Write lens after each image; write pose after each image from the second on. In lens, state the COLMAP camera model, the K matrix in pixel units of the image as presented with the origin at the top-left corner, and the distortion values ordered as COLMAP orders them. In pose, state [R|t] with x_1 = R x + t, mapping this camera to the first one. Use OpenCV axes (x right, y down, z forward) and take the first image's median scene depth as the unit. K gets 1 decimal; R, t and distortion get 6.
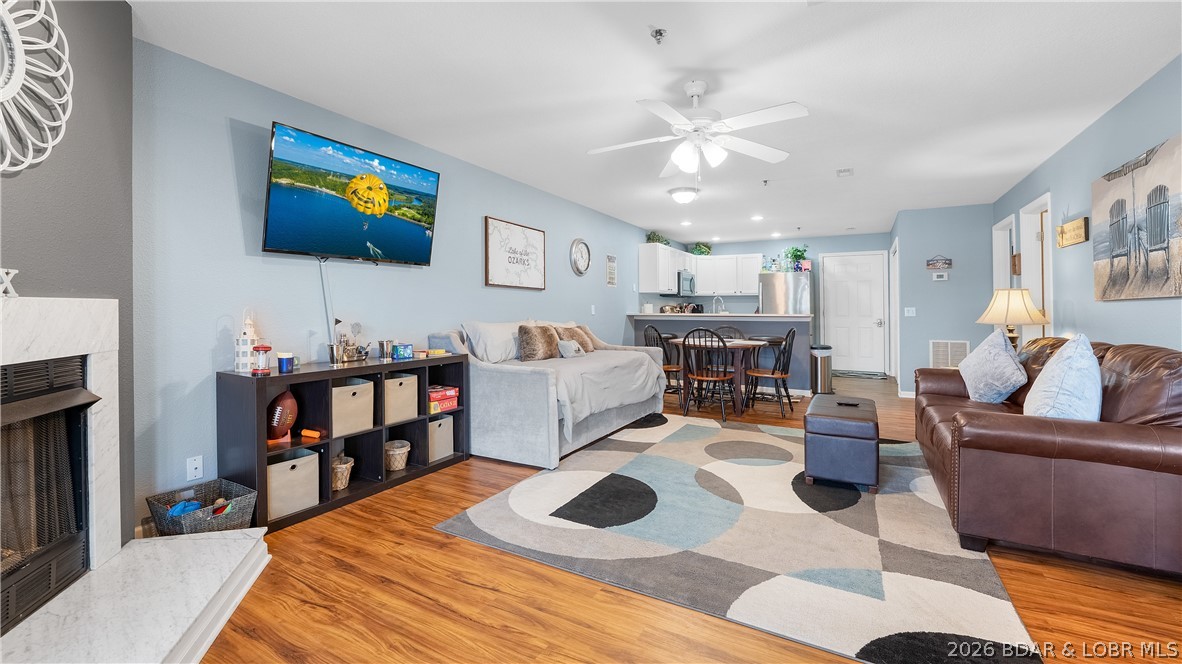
lens RADIAL K [[479.3, 0, 583.9], [0, 479.3, 309.8], [0, 0, 1]] dist [-0.009606, 0.000178]
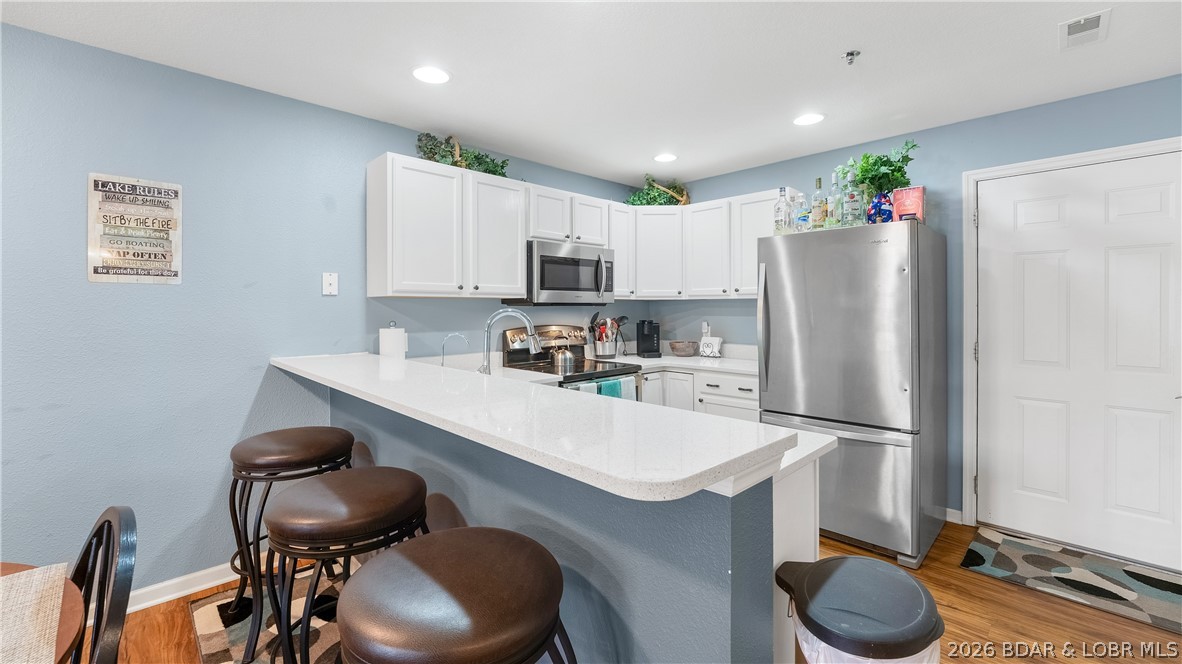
lens RADIAL K [[479.3, 0, 583.9], [0, 479.3, 309.8], [0, 0, 1]] dist [-0.009606, 0.000178]
pose [[0.959638, -0.003365, -0.281219, 0.484246], [0.003696, 0.999993, 0.000646, -0.032961], [0.281215, -0.001660, 0.959643, 0.887506]]
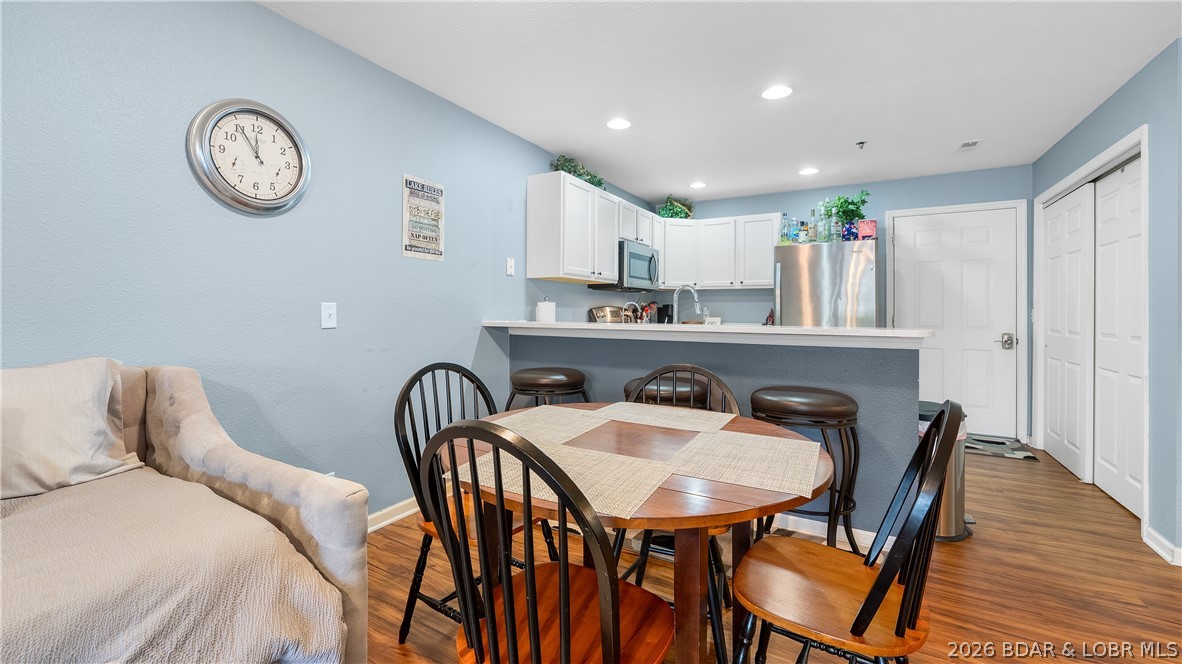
lens RADIAL K [[479.3, 0, 583.9], [0, 479.3, 309.8], [0, 0, 1]] dist [-0.009606, 0.000178]
pose [[0.999936, 0.003100, -0.010866, 0.228761], [-0.003178, 0.999969, -0.007142, -0.001339], [0.010844, 0.007176, 0.999915, 0.668176]]
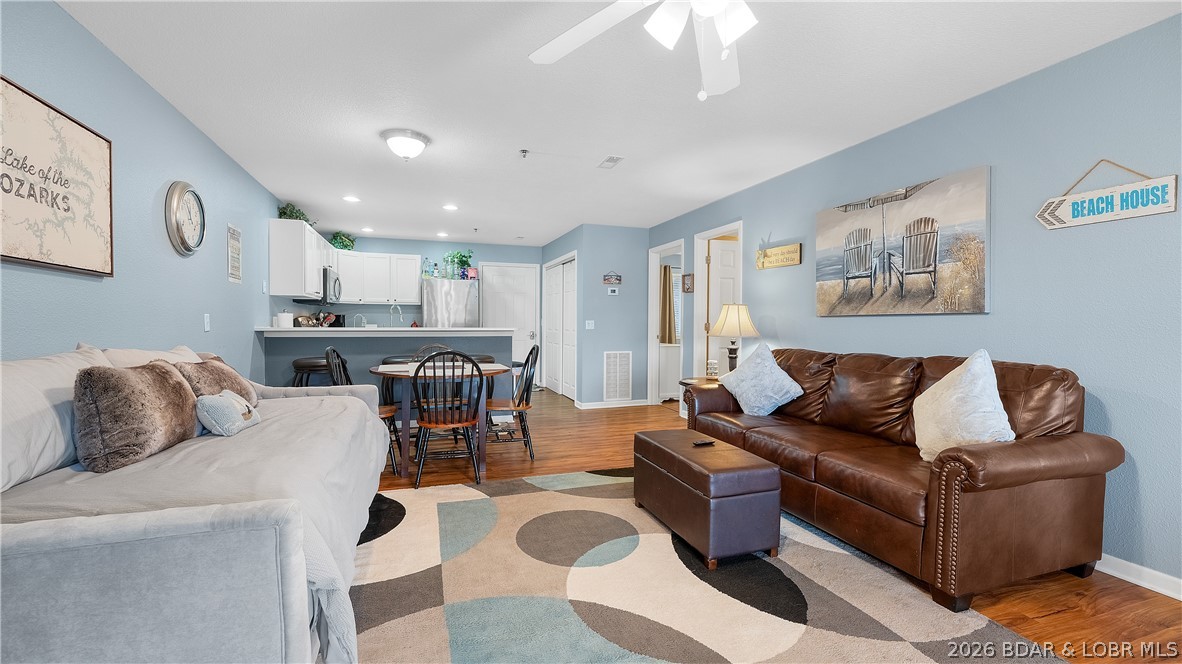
lens RADIAL K [[480.4, 0, 568.5], [0, 480.4, 328.3], [0, 0, 1]] dist [-0.009887, 0.000015]
pose [[0.681452, -0.006734, 0.731832, -0.100817], [-0.003063, 0.999923, 0.012054, -0.000822], [-0.731856, -0.010456, 0.681379, 0.351425]]
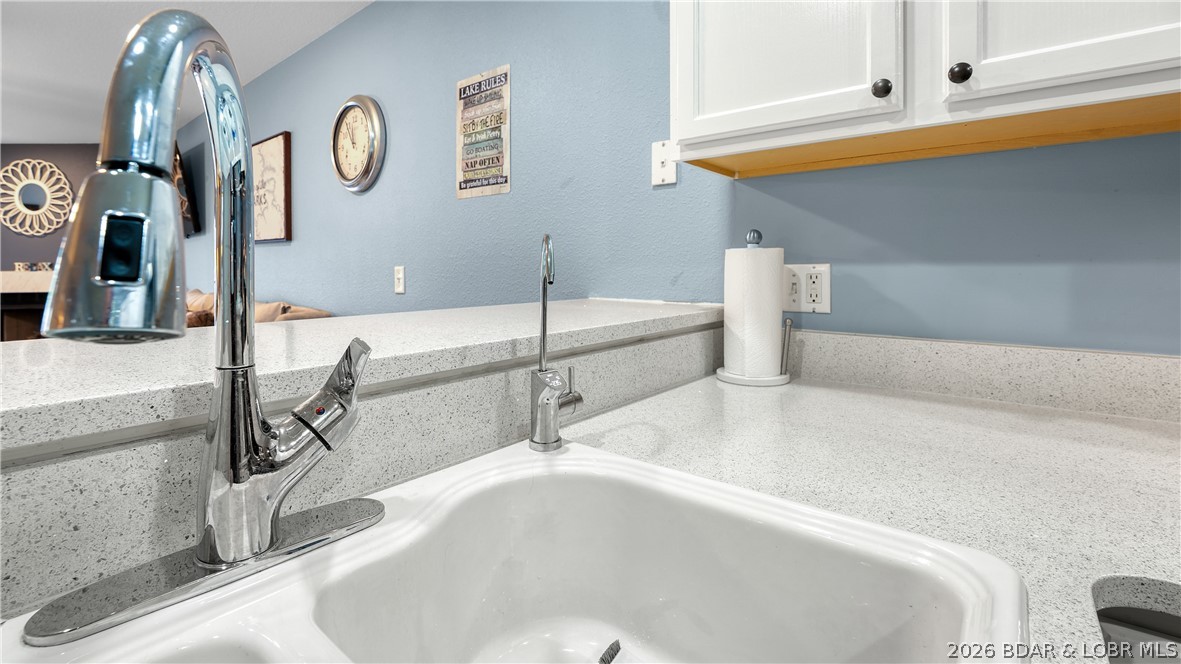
lens RADIAL K [[520.9, 0, 586.3], [0, 520.9, 286.4], [0, 0, 1]] dist [-0.035267, 0.000072]
pose [[-0.163151, 0.034003, -0.986015, 0.384033], [0.001984, 0.999415, 0.034137, -0.007403], [0.986599, 0.003614, -0.163123, 1.251311]]
